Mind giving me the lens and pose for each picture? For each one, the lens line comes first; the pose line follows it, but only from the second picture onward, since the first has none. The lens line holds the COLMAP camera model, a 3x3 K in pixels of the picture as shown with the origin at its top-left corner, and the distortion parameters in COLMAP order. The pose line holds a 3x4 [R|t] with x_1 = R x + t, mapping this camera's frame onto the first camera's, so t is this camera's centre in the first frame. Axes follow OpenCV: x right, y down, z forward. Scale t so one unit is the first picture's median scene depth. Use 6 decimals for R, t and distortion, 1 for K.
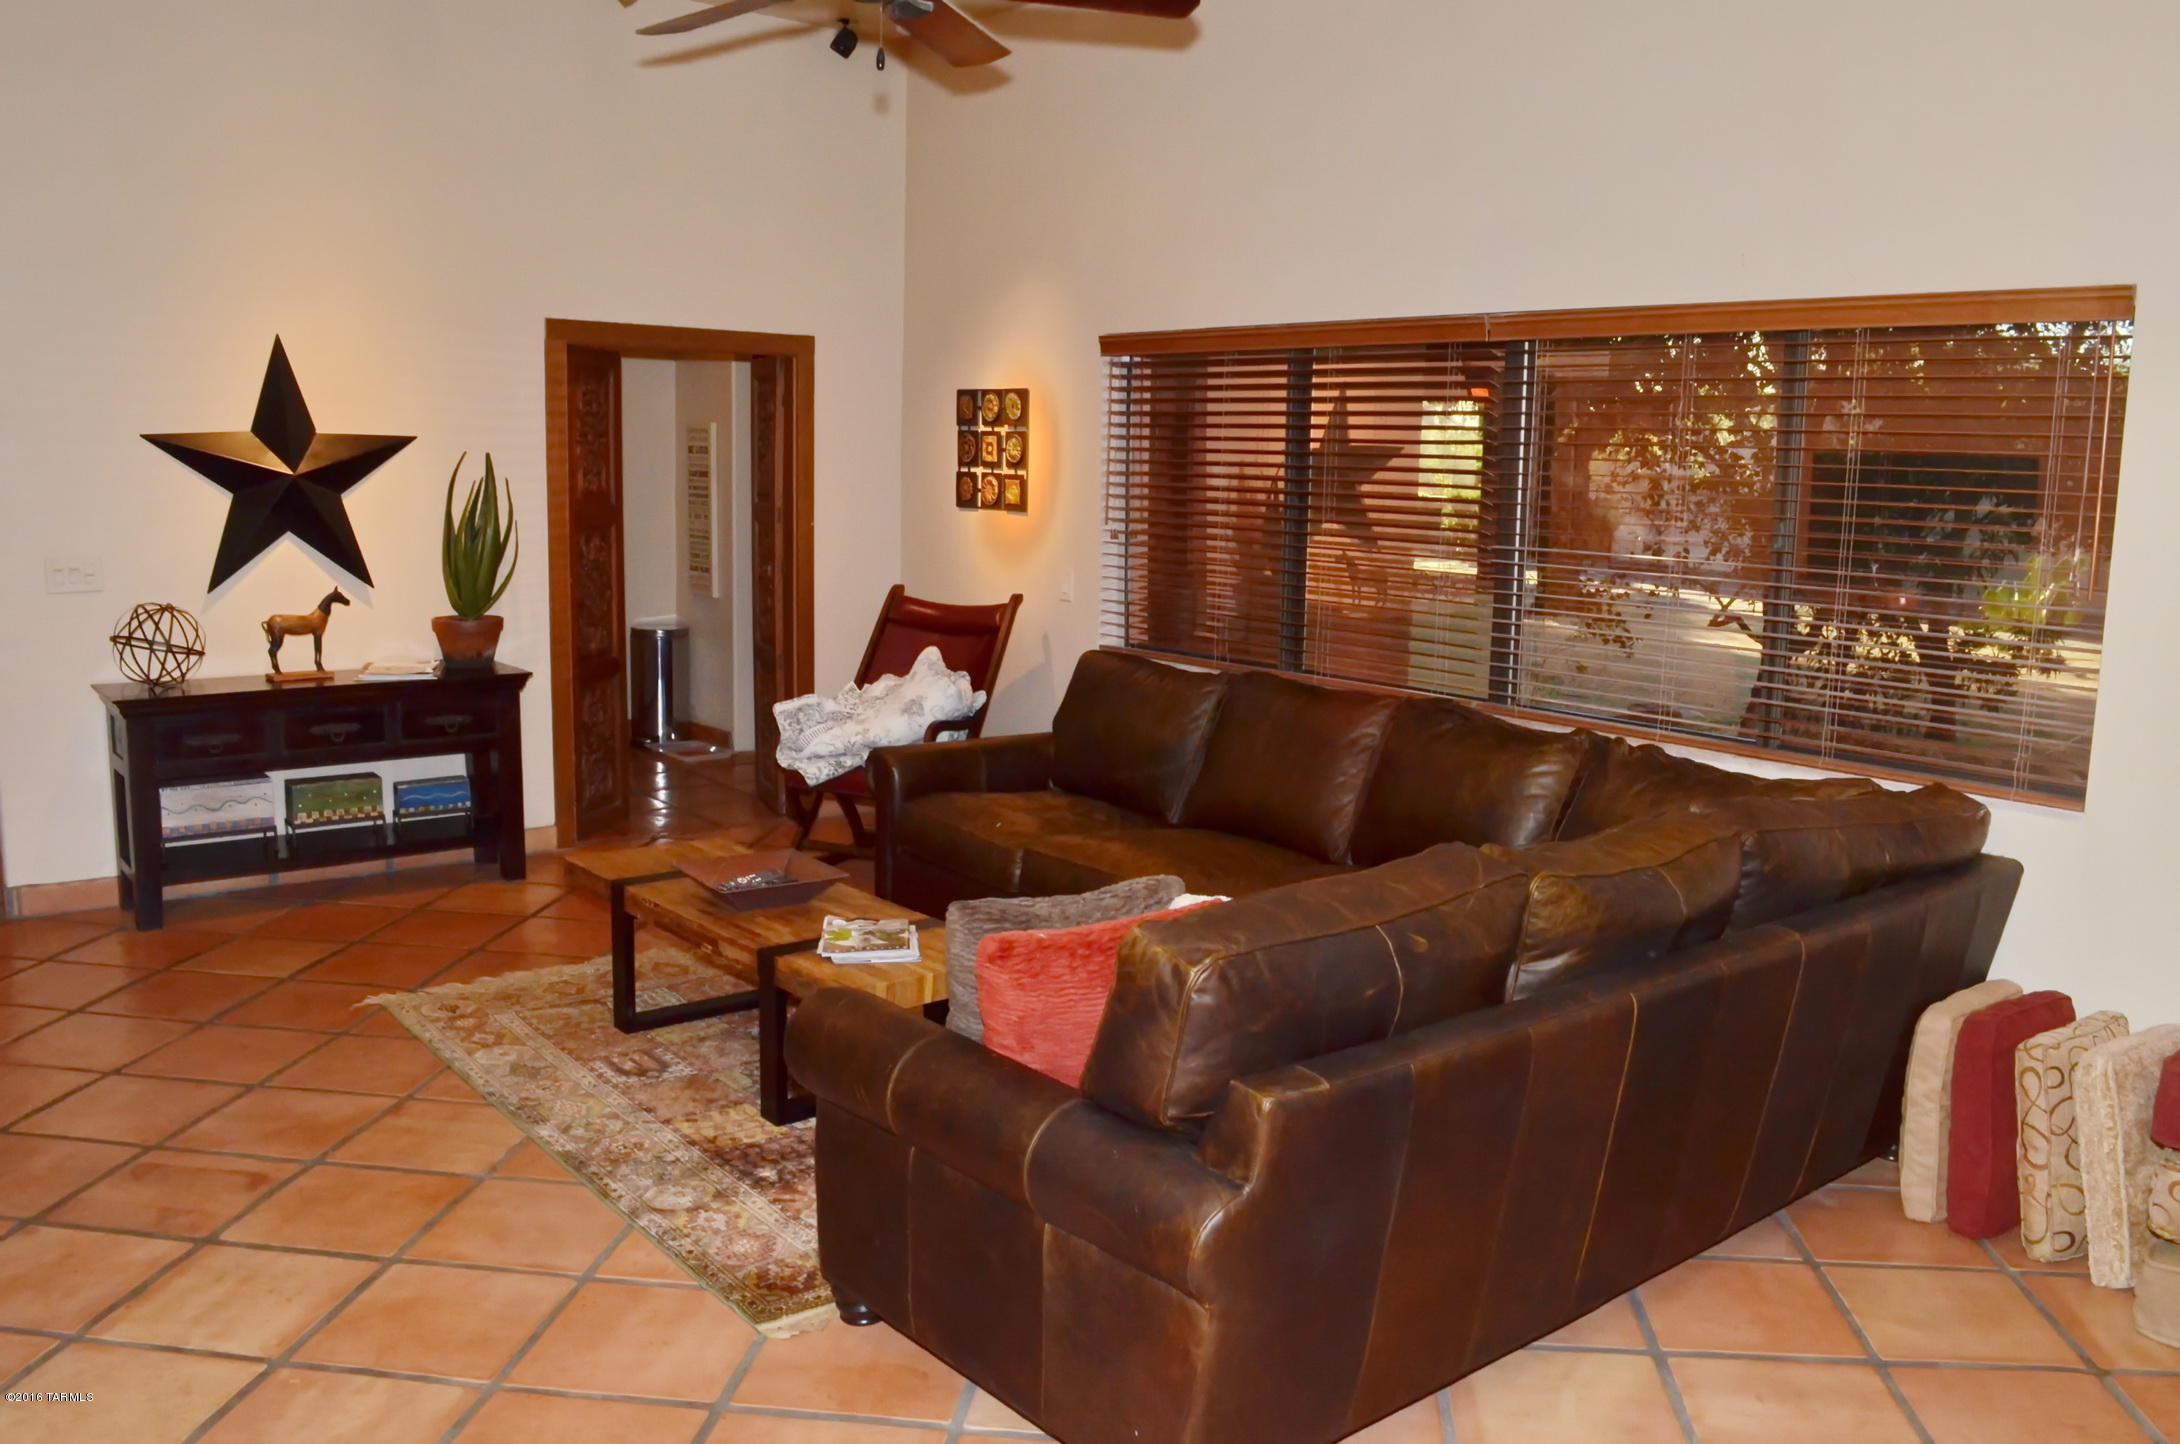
lens RADIAL K [[1724.2, 0, 1086.2], [0, 1724.2, 721.4], [0, 0, 1]] dist [-0.079517, 0.009999]
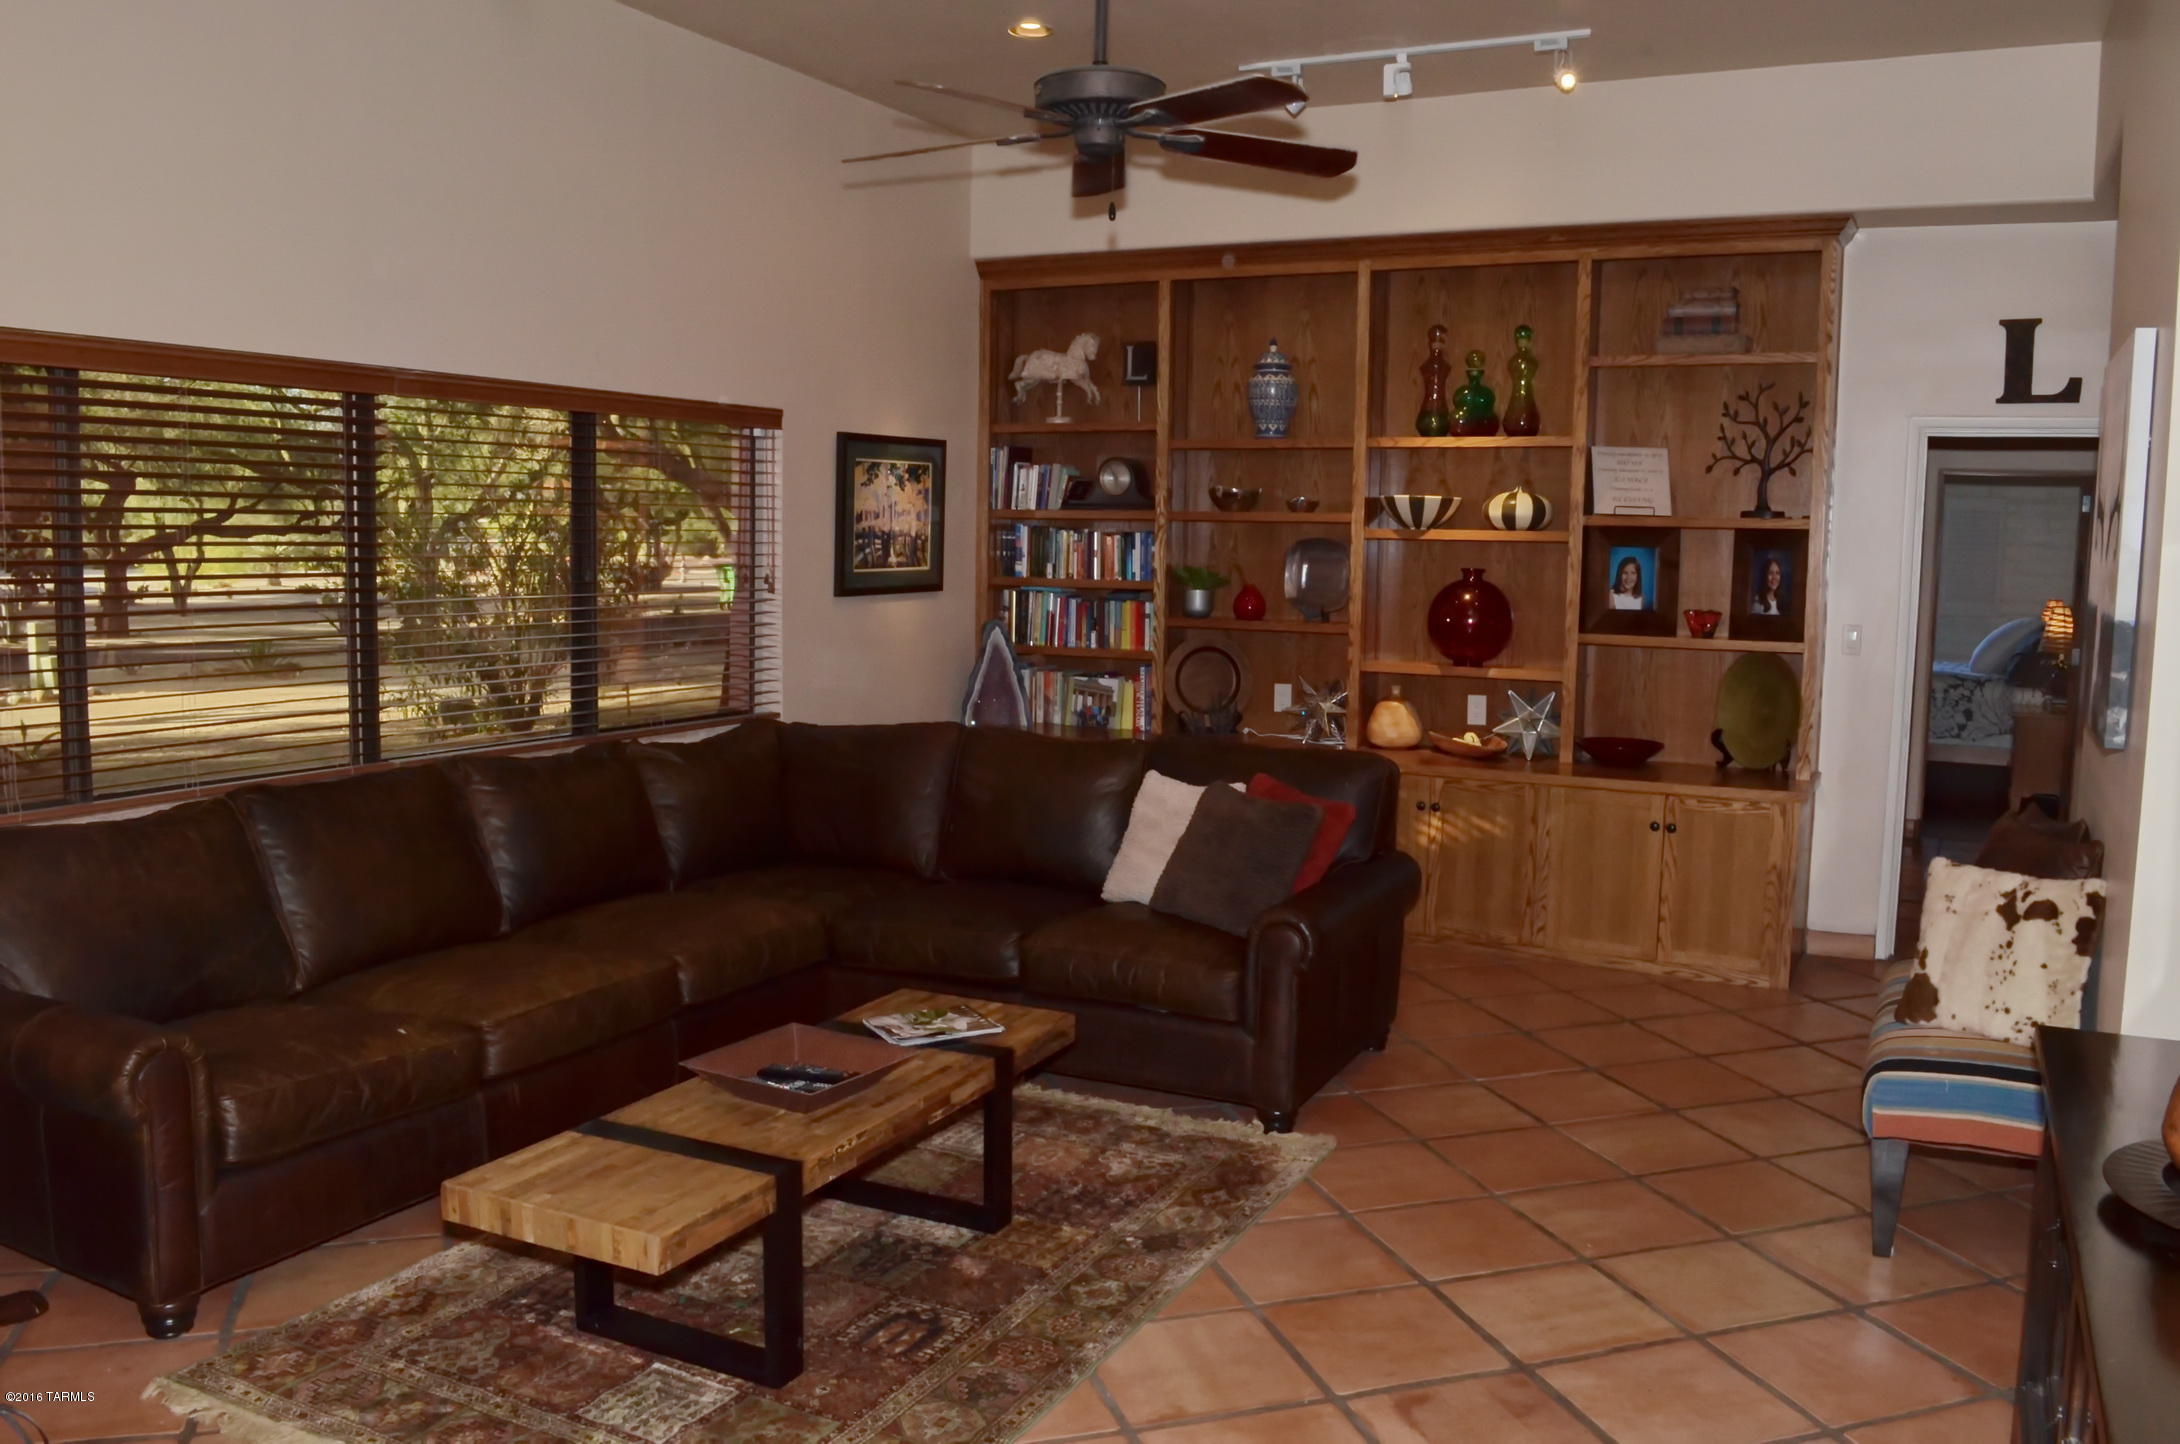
lens RADIAL K [[1724.2, 0, 1086.0], [0, 1724.2, 719.4], [0, 0, 1]] dist [-0.079517, 0.009999]
pose [[-0.397235, -0.142755, 0.906546, -1.231324], [0.122571, 0.970724, 0.206570, -0.286716], [-0.909495, 0.193173, -0.368108, 1.477415]]
